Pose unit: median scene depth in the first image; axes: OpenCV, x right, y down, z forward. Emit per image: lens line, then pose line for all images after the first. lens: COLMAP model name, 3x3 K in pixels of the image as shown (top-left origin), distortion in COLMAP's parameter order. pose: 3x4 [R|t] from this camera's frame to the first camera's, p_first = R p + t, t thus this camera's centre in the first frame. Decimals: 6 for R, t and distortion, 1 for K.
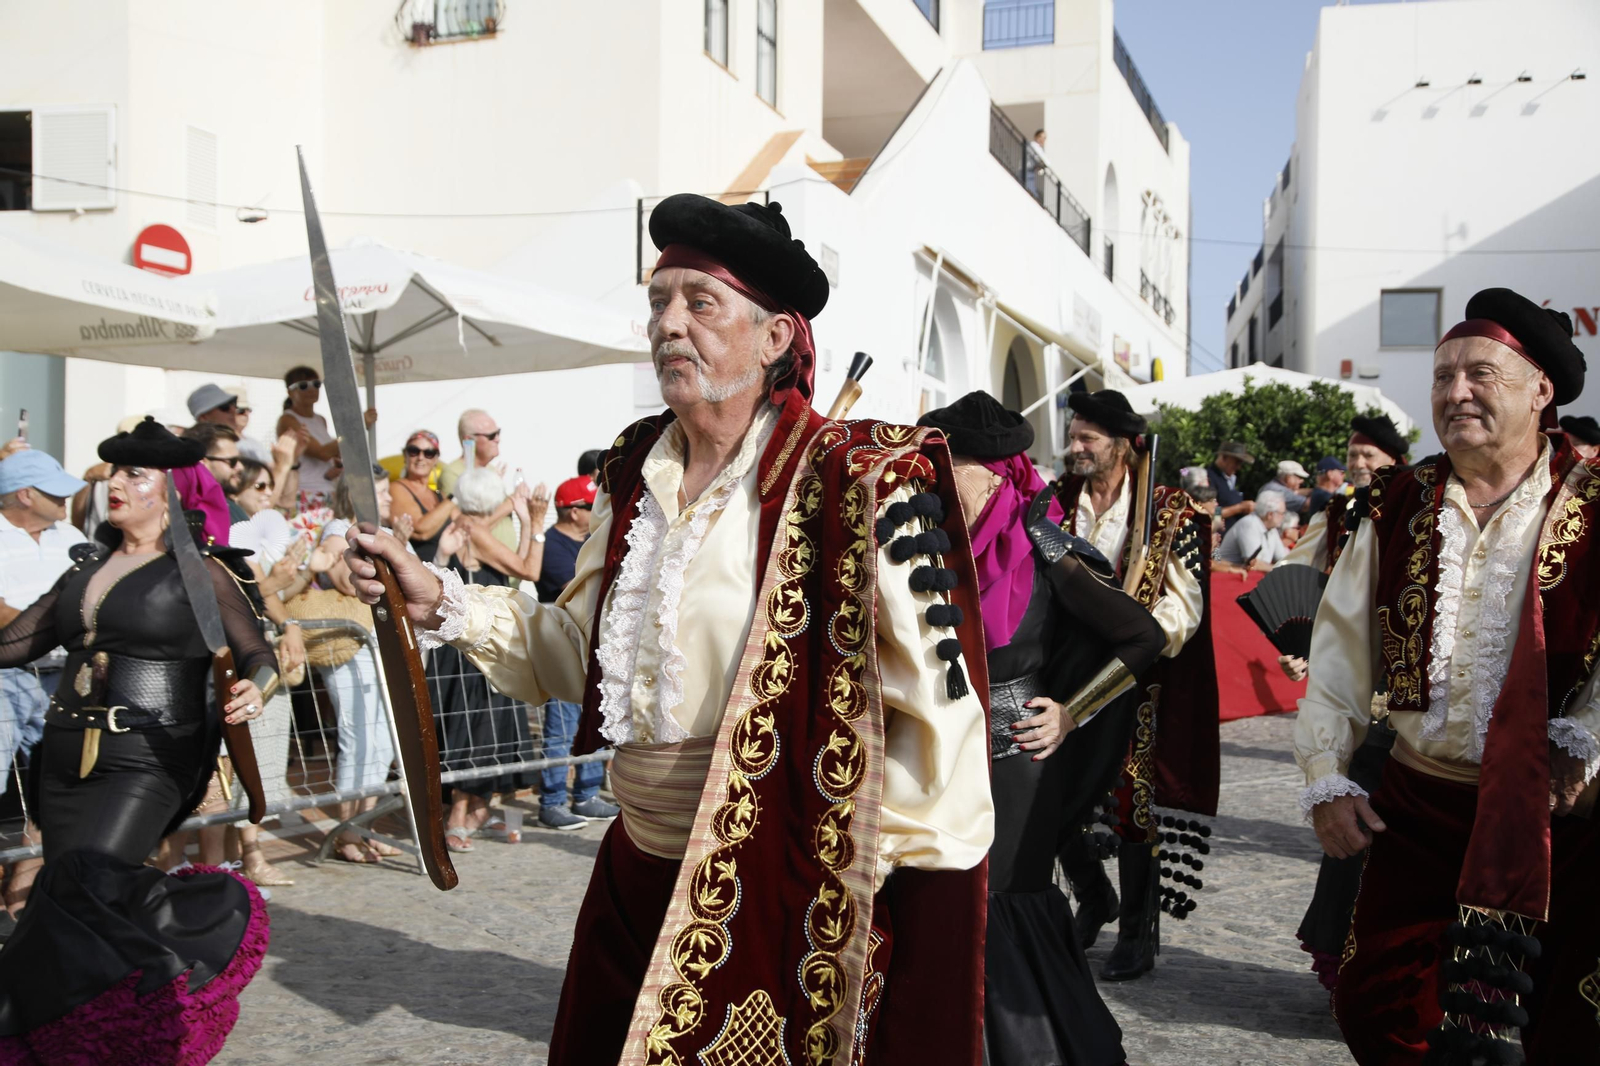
lens RADIAL K [[1769.2, 0, 784.1], [0, 1769.2, 541.5], [0, 0, 1]] dist [0.014487, 0.333407]
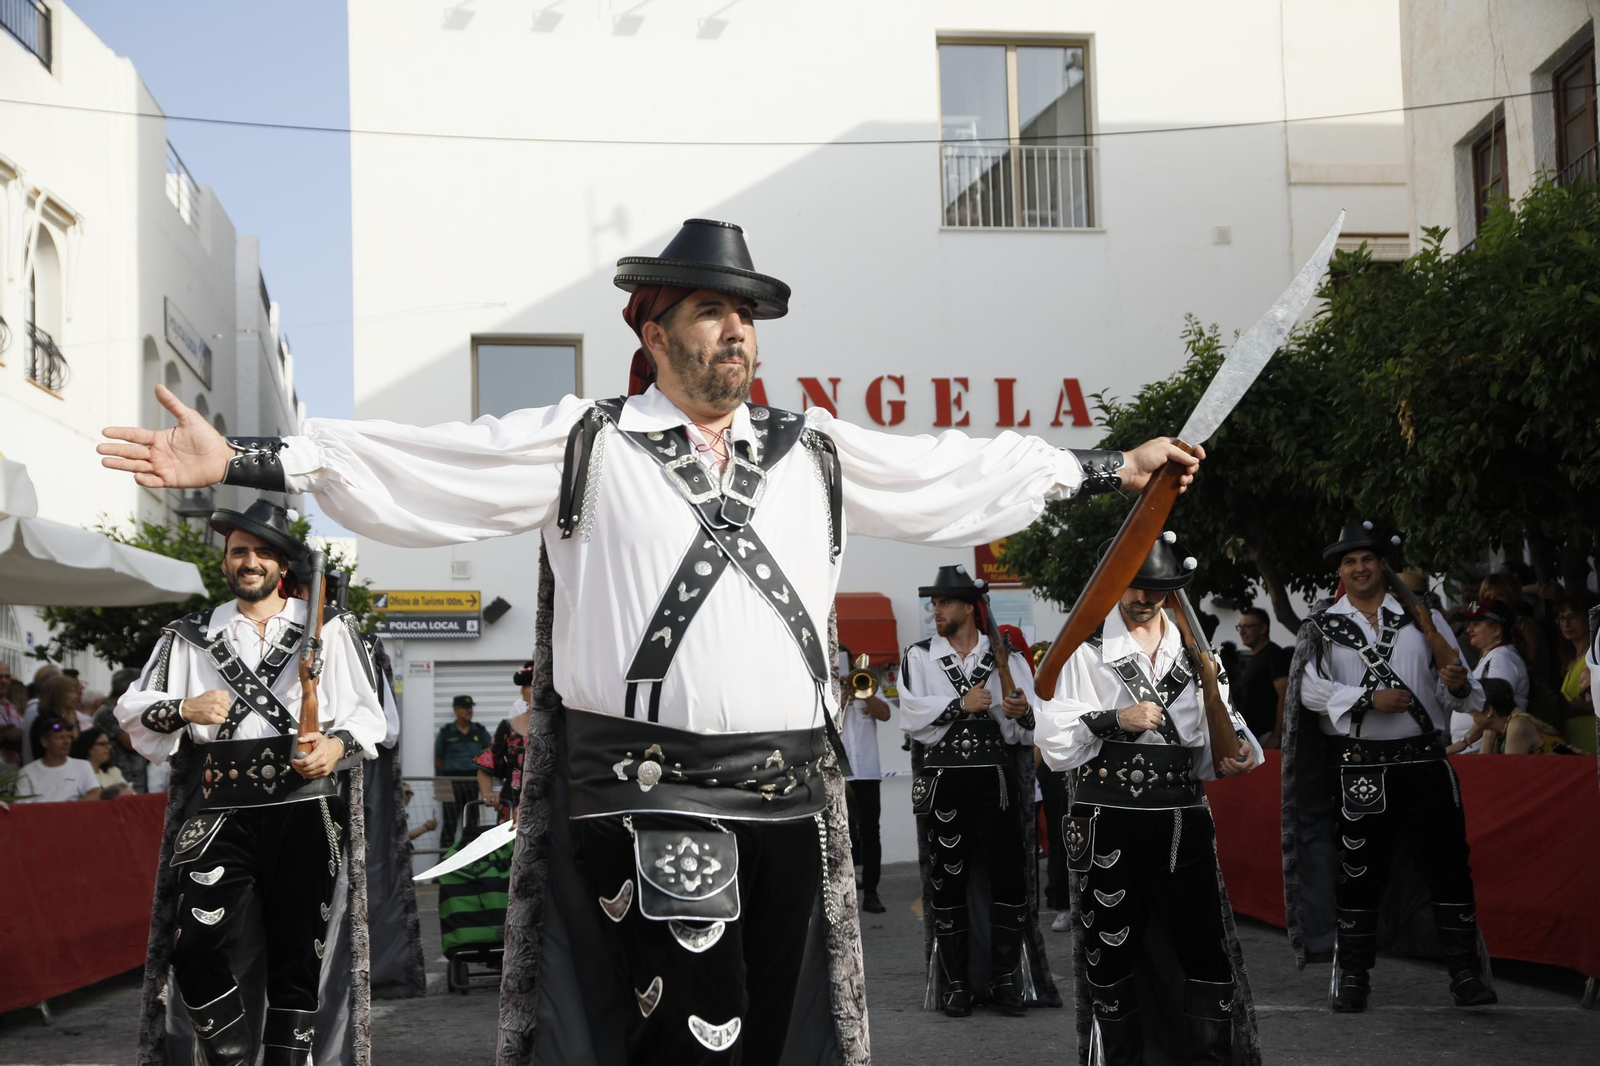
lens RADIAL K [[2480.8, 0, 791.2], [0, 2480.8, 581.5], [0, 0, 1]] dist [0.232294, 0.102090]
pose [[0.955353, -0.010254, 0.295290, 0.356858], [0.040023, 0.994677, -0.094947, 0.011890], [-0.292744, 0.102527, 0.950678, 0.468524]]
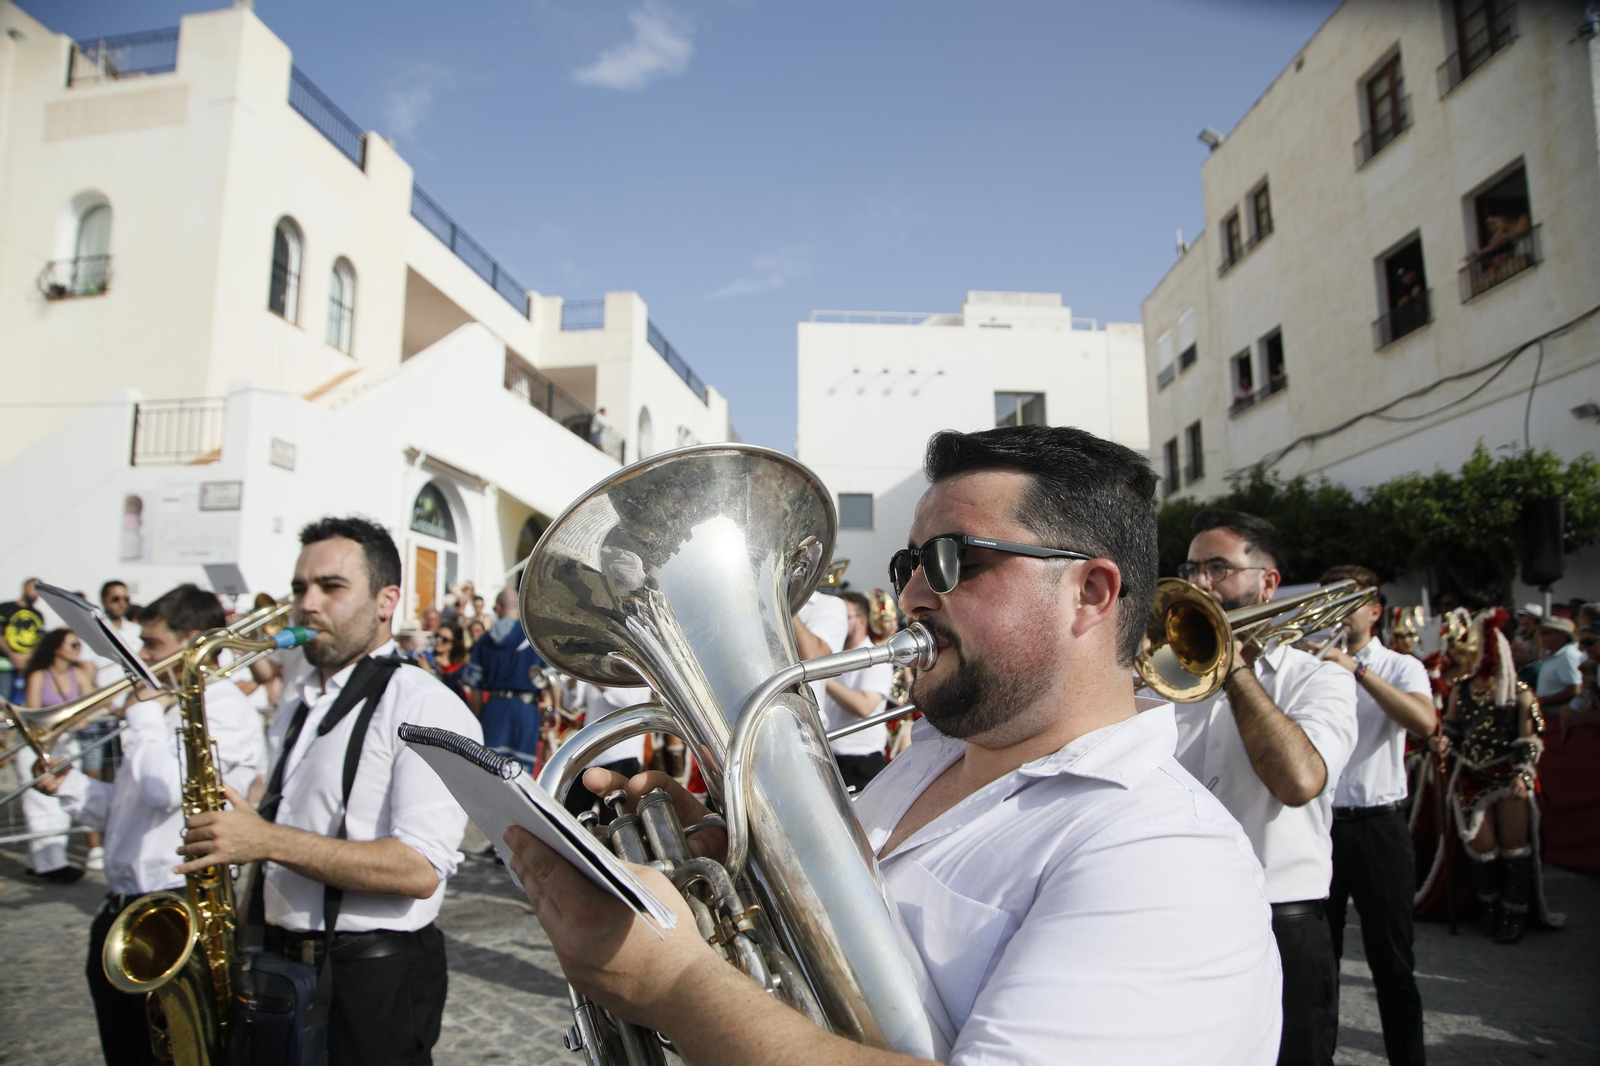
lens RADIAL K [[1078.5, 0, 782.3], [0, 1078.5, 535.9], [0, 0, 1]] dist [-0.134441, 0.083200]
pose [[0.981687, 0.009620, 0.190258, 0.178970], [0.010159, 0.994659, -0.102714, -0.006983], [-0.190230, 0.102766, 0.976346, 0.117323]]
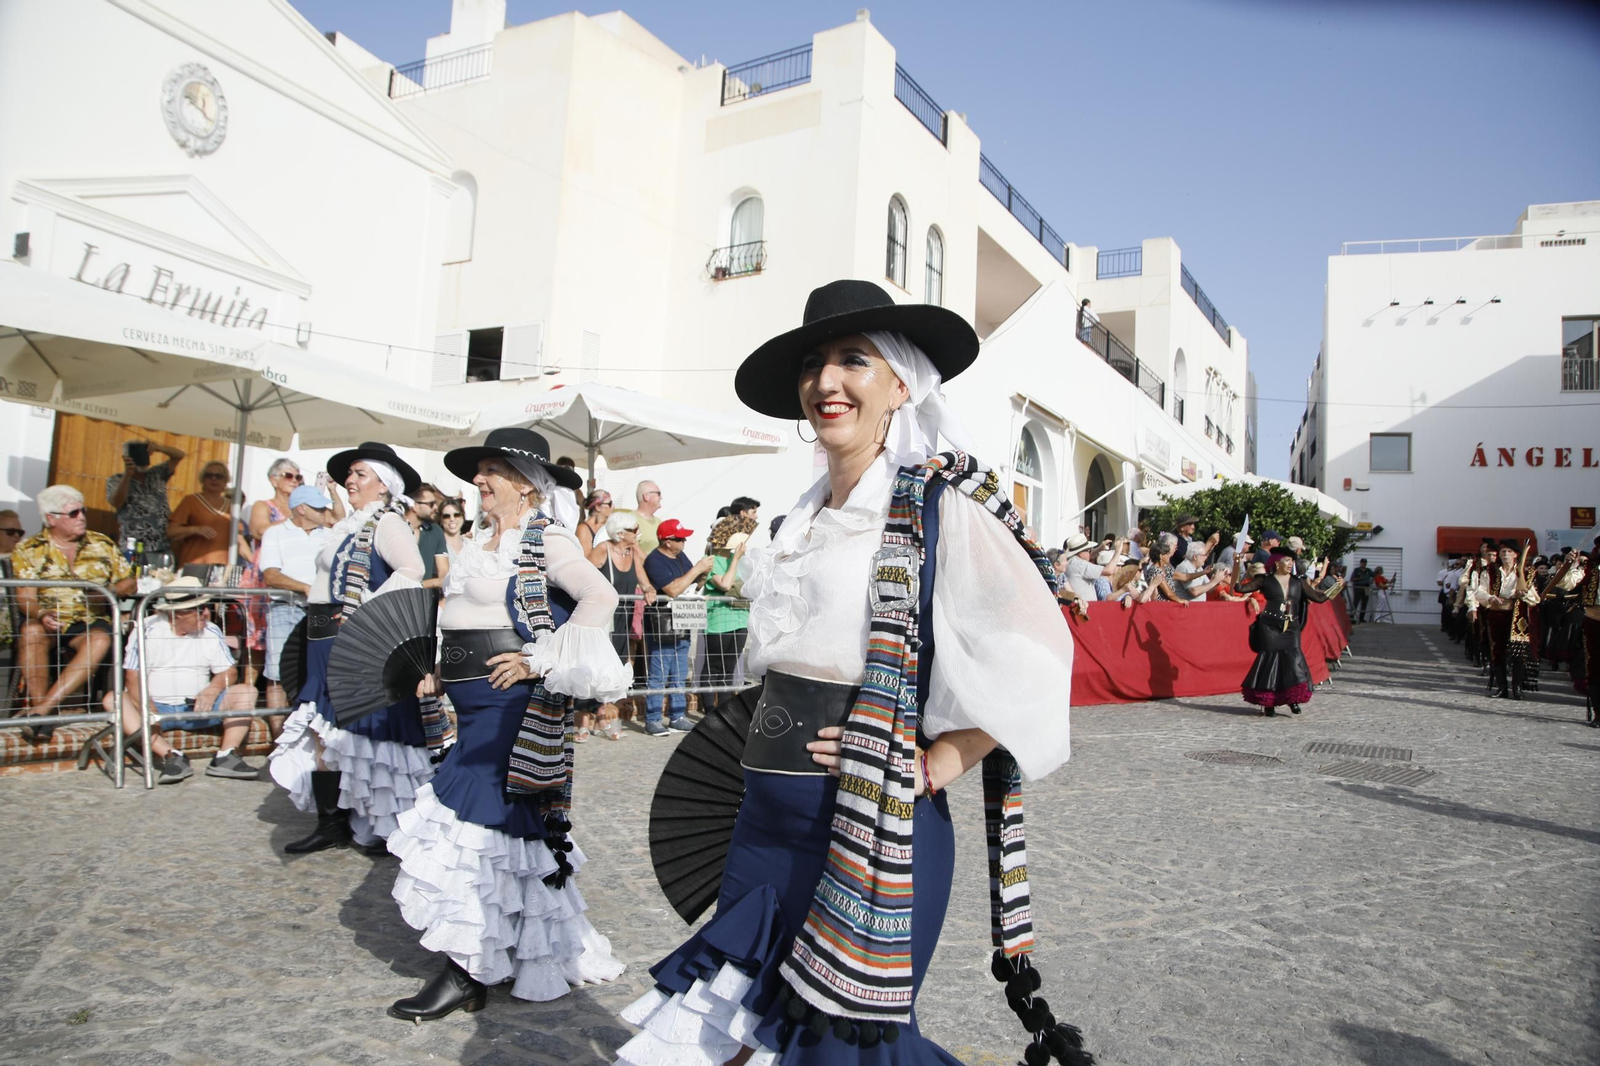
lens RADIAL K [[1084.8, 0, 784.8], [0, 1084.8, 541.1], [0, 0, 1]] dist [-0.135389, 0.089200]
pose [[0.974603, 0.022817, -0.222774, 0.080592], [-0.032726, 0.998627, -0.040892, 0.008596], [0.221535, 0.047144, 0.974012, 0.023830]]
